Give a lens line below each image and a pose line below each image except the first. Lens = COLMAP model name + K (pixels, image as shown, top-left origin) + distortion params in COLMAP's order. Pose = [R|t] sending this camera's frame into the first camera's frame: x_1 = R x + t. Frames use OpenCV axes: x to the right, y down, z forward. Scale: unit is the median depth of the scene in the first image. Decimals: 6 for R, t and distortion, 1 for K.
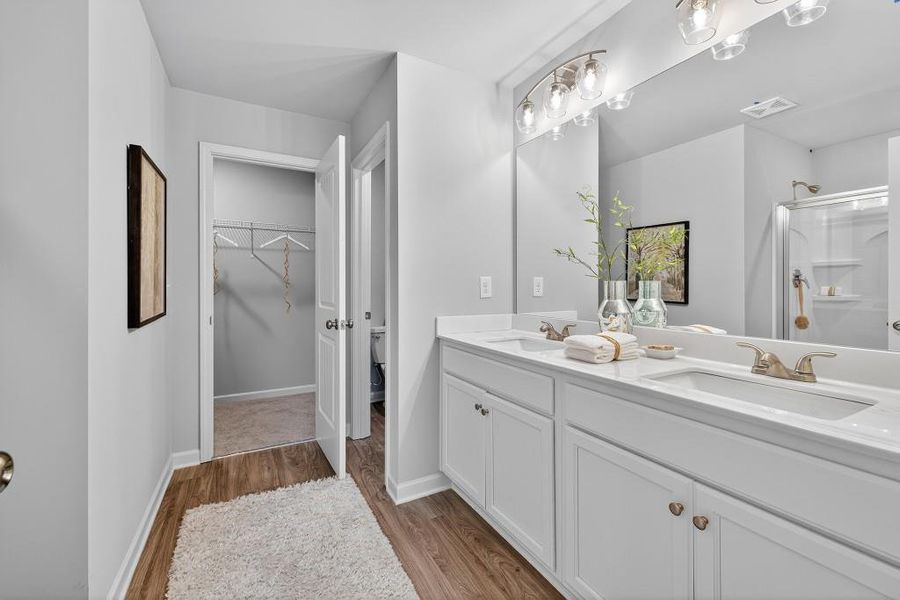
lens RADIAL K [[377.4, 0, 448.8], [0, 377.4, 292.1], [0, 0, 1]] dist [0.007071, -0.001021]
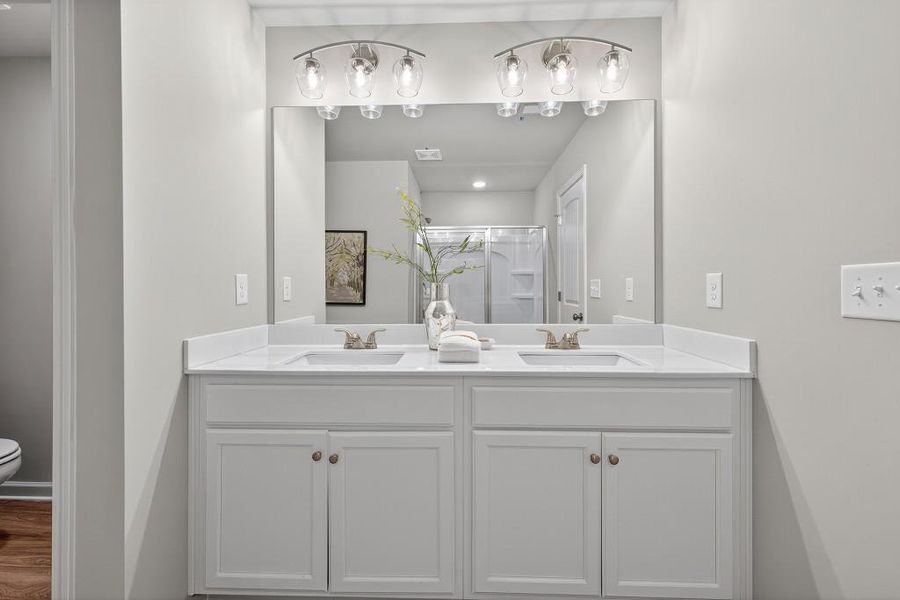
lens RADIAL K [[377.4, 0, 449.3], [0, 377.4, 293.1], [0, 0, 1]] dist [0.007071, -0.001021]
pose [[0.508123, -0.008654, 0.861241, -0.332194], [0.015015, 0.999887, 0.001188, -0.001211], [-0.861153, 0.012328, 0.508196, 0.334979]]
